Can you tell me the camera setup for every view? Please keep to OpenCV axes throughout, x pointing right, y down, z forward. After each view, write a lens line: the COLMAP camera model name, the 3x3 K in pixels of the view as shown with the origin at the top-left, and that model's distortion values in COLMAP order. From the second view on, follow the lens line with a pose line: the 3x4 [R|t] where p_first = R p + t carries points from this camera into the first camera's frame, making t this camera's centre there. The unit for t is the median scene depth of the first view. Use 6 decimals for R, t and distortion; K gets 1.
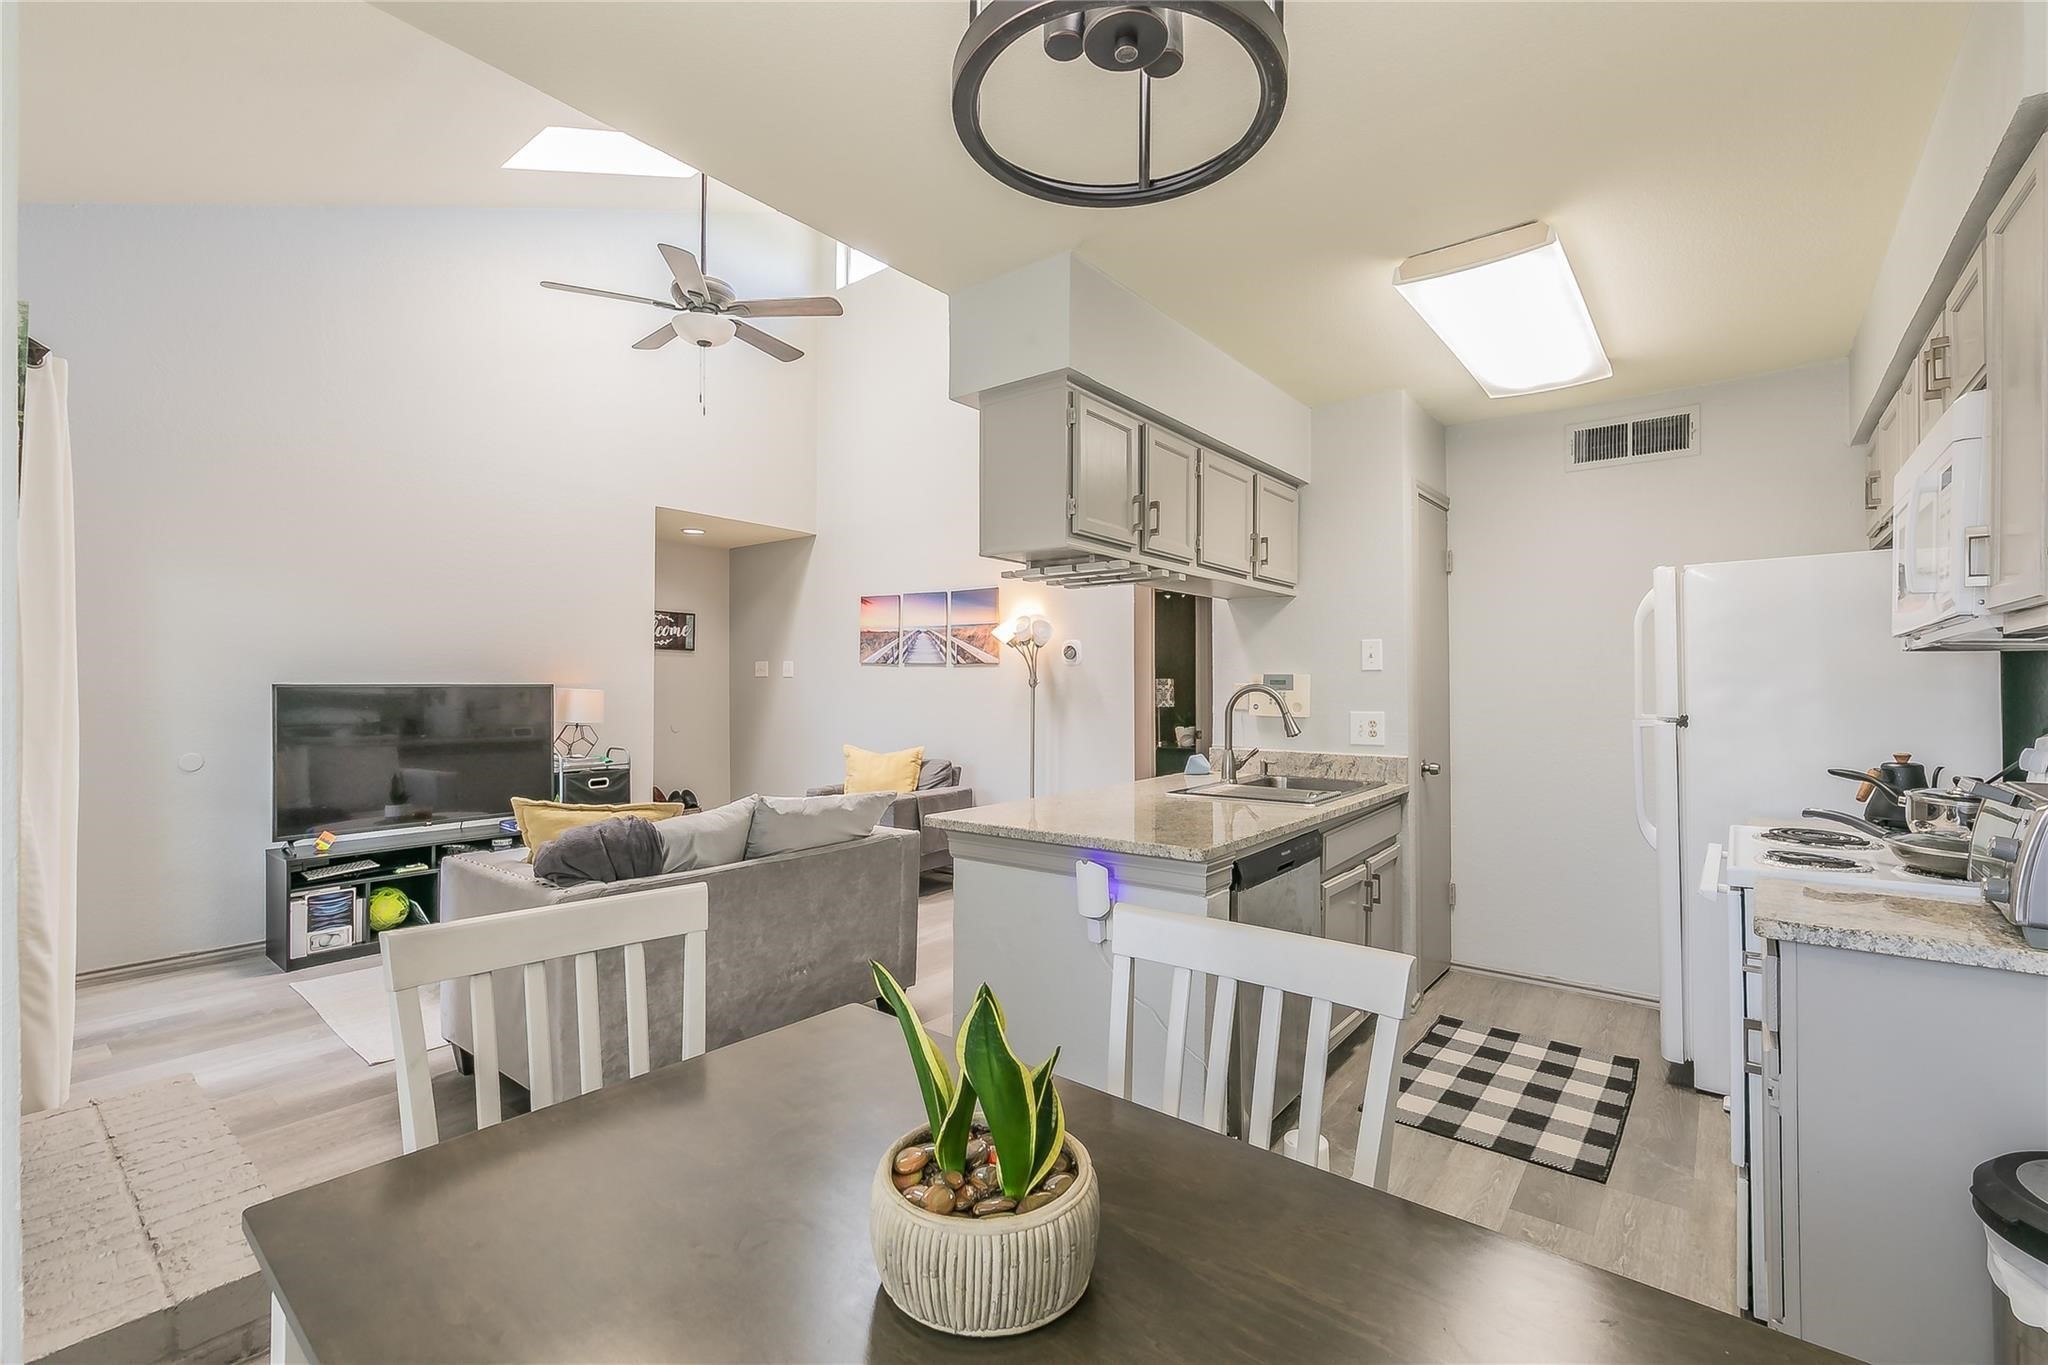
lens RADIAL K [[889.6, 0, 1014.9], [0, 889.6, 688.3], [0, 0, 1]] dist [-0.003567, -0.000208]
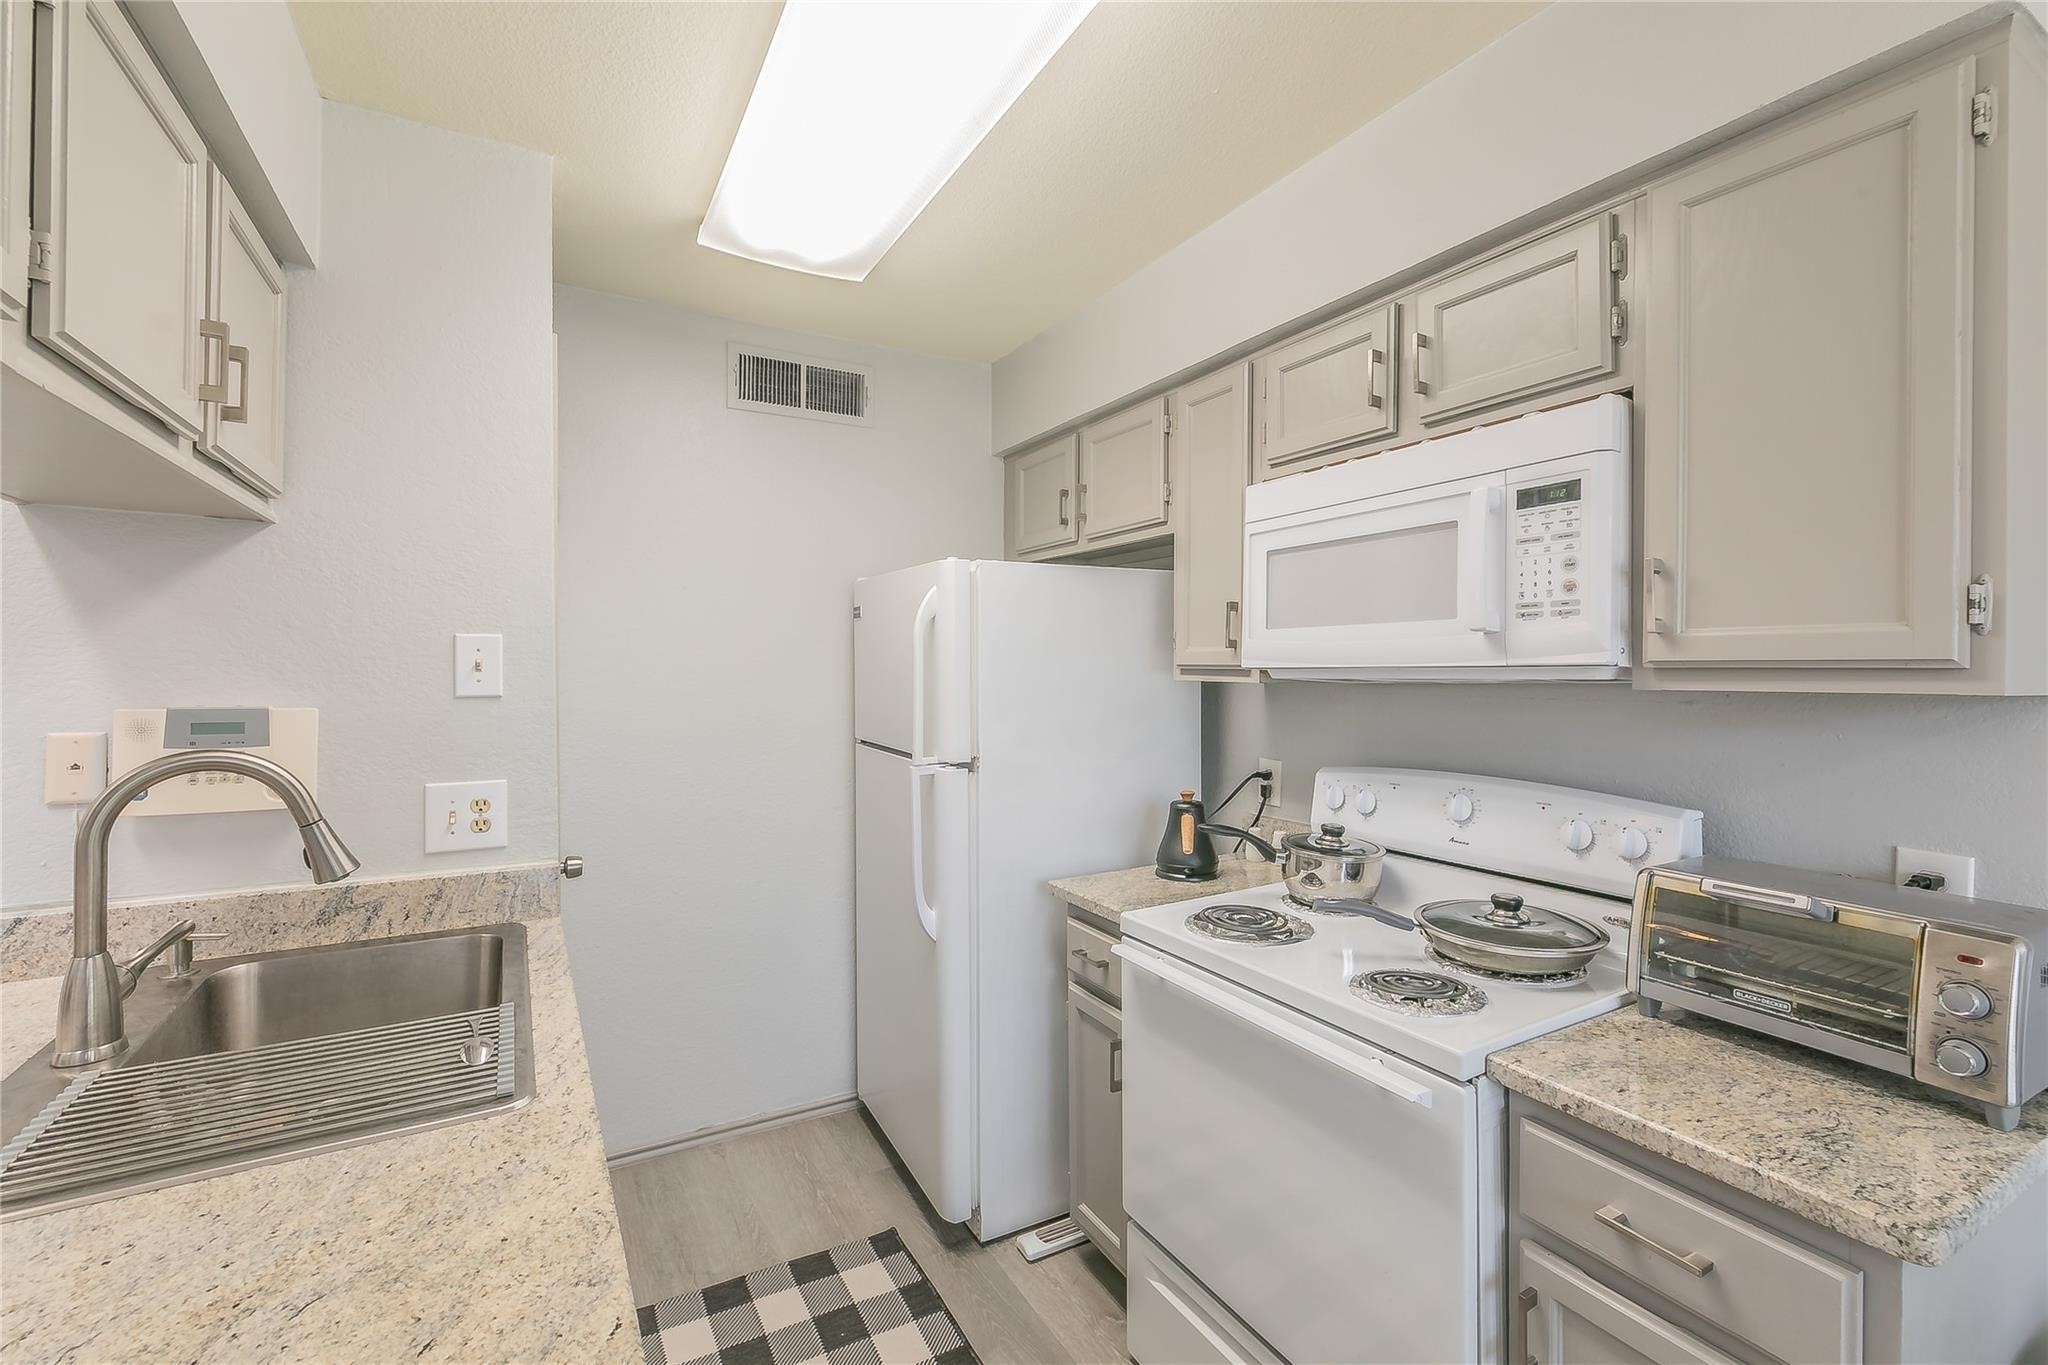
lens RADIAL K [[867.1, 0, 1033.3], [0, 867.1, 669.9], [0, 0, 1]] dist [-0.000178, -0.000050]
pose [[0.356342, 0.001846, 0.934354, 0.051151], [-0.003339, 0.999994, -0.000703, -0.028120], [-0.934349, -0.002870, 0.356347, 0.433036]]
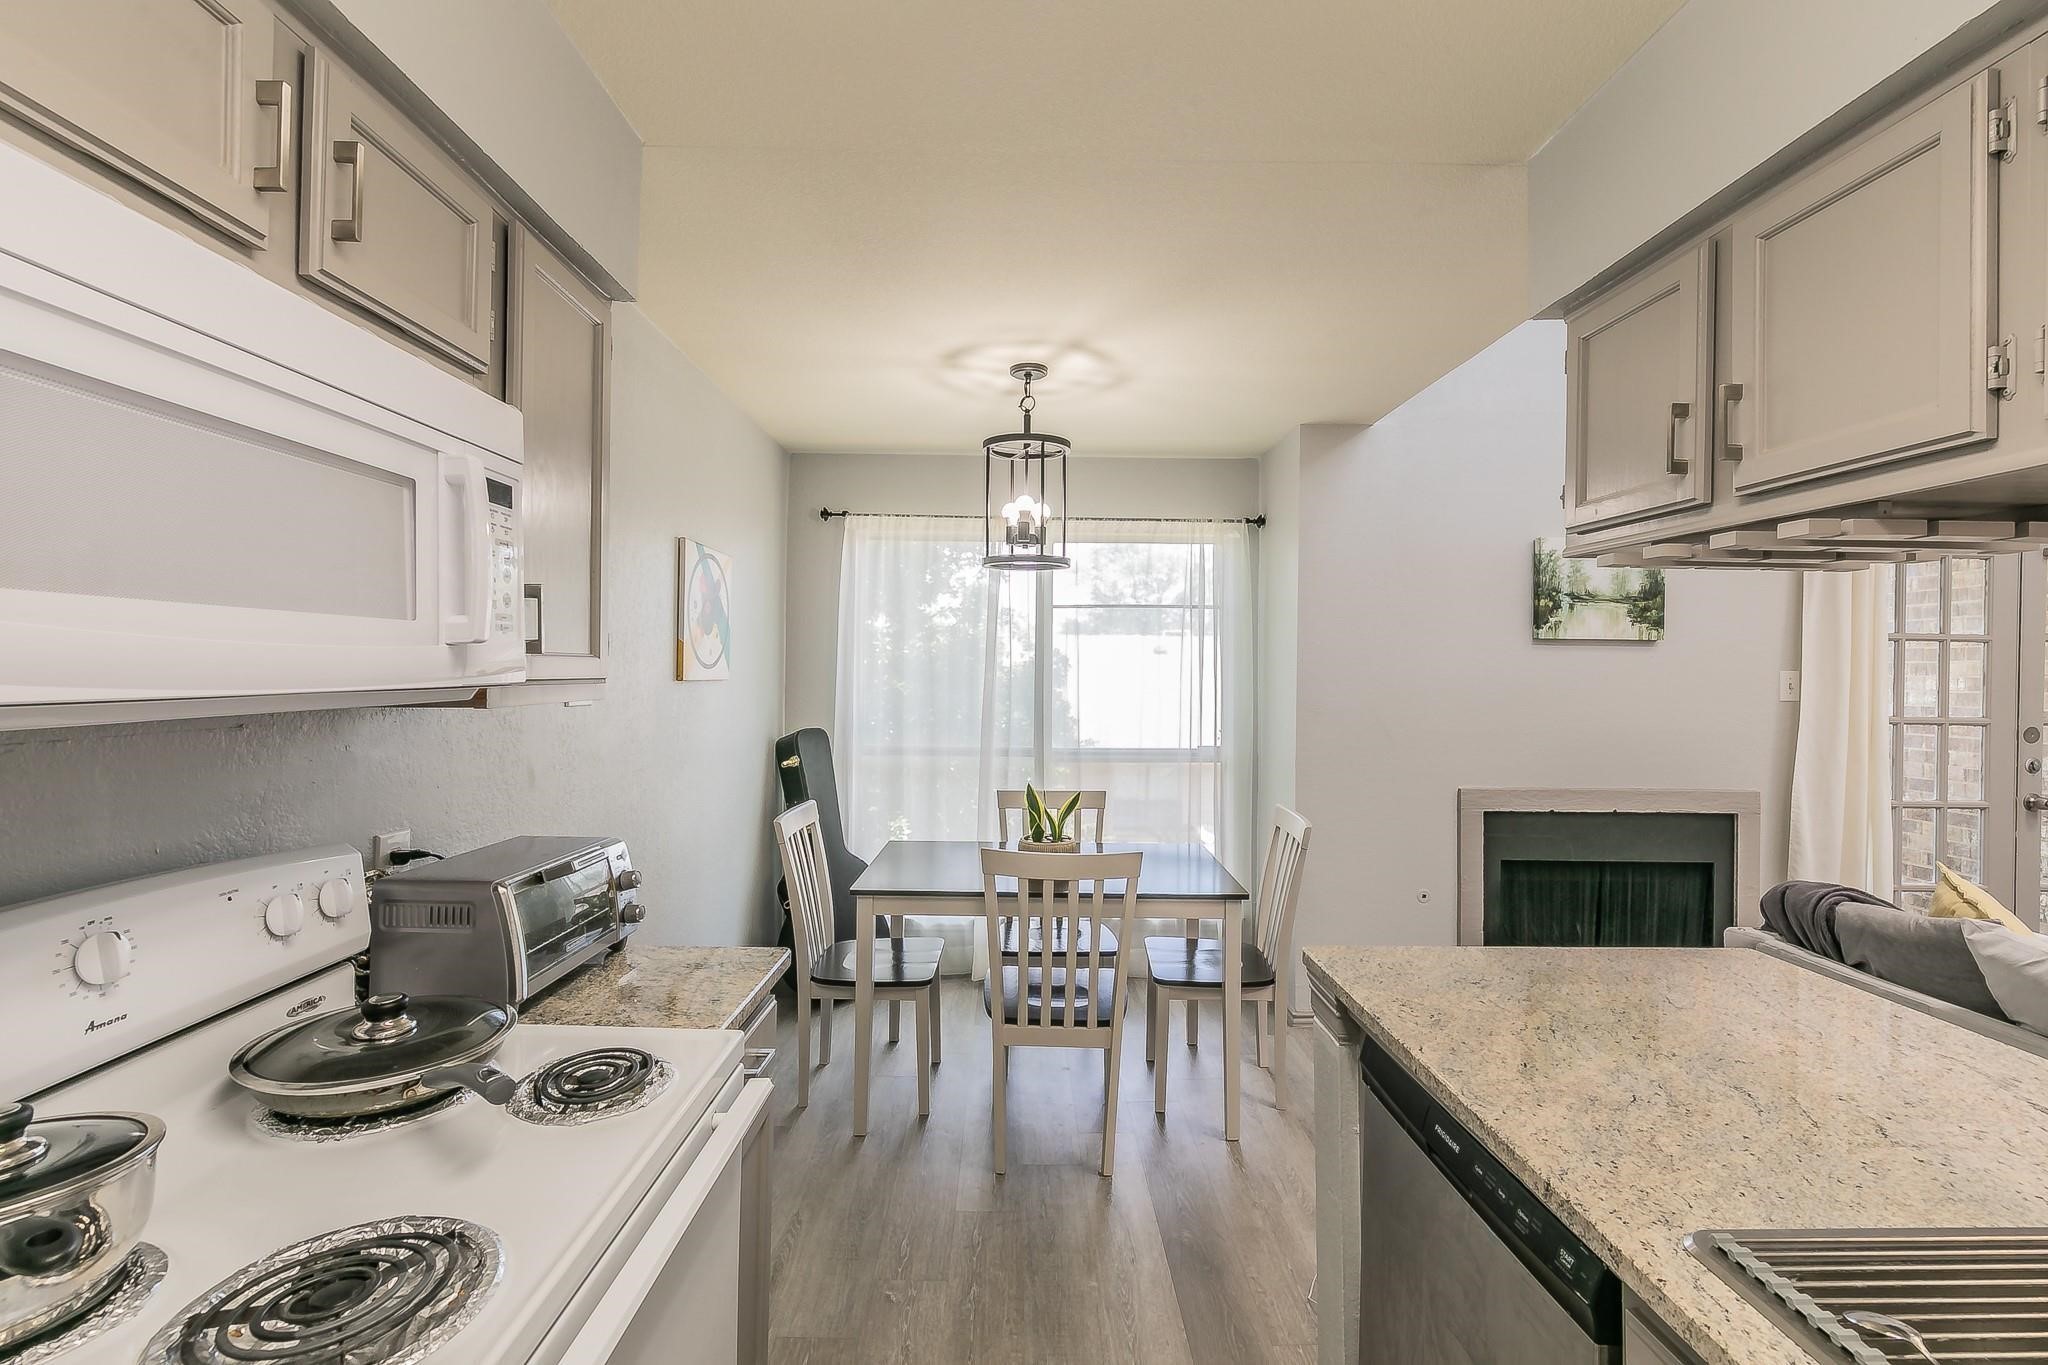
lens RADIAL K [[894.1, 0, 1034.0], [0, 894.1, 669.4], [0, 0, 1]] dist [-0.001060, 0.000022]
pose [[-0.761166, -0.009960, -0.648480, 0.452288], [-0.011954, 0.999928, -0.001327, -0.037244], [0.648447, 0.006742, -0.761230, 0.692411]]
